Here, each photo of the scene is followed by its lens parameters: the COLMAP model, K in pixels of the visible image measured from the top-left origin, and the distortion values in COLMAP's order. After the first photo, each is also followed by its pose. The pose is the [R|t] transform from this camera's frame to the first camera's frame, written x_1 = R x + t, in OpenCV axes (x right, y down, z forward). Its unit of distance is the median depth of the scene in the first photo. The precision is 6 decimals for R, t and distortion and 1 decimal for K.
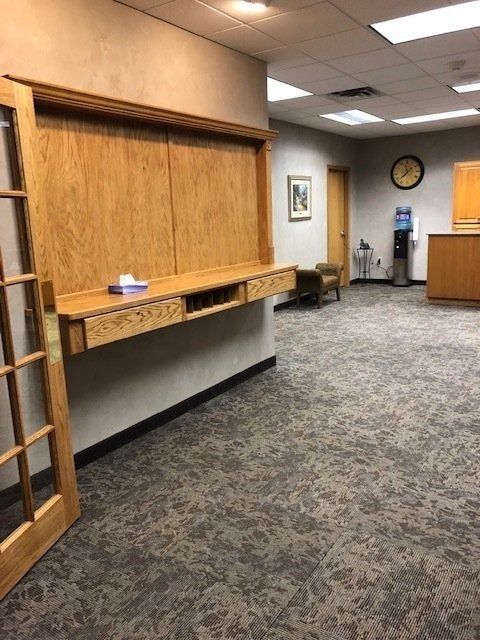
lens RADIAL K [[514.7, 0, 246.6], [0, 514.7, 309.2], [0, 0, 1]] dist [0.031453, -0.039601]
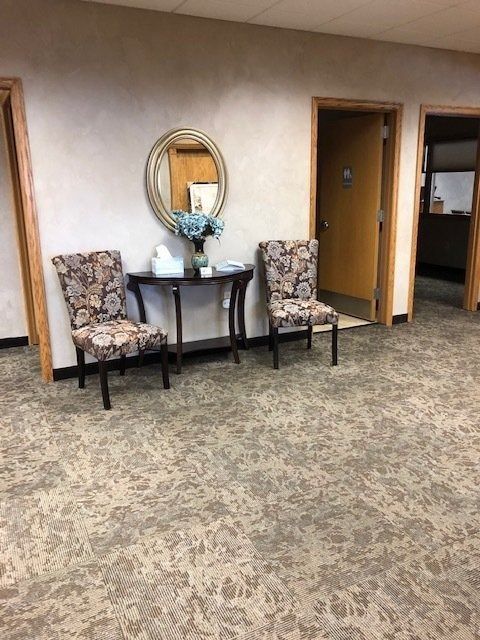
lens RADIAL K [[514.7, 0, 234.5], [0, 514.7, 335.4], [0, 0, 1]] dist [0.031453, -0.039601]
pose [[-0.860258, -0.093652, 0.501183, 0.098472], [0.139138, 0.902554, 0.407477, -0.170286], [-0.490506, 0.420269, -0.763399, 0.883215]]
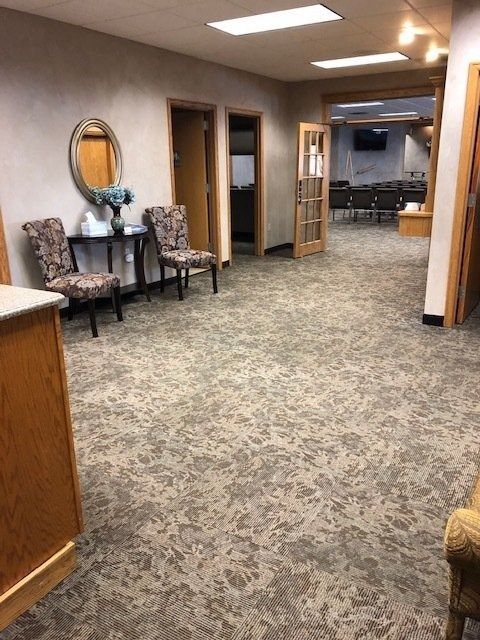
lens RADIAL K [[514.7, 0, 226.4], [0, 514.7, 345.3], [0, 0, 1]] dist [0.031453, -0.039601]
pose [[-0.998287, 0.058415, 0.003309, 0.259856], [0.052340, 0.866330, 0.496722, -0.219746], [0.026149, 0.496044, -0.867904, 1.134793]]
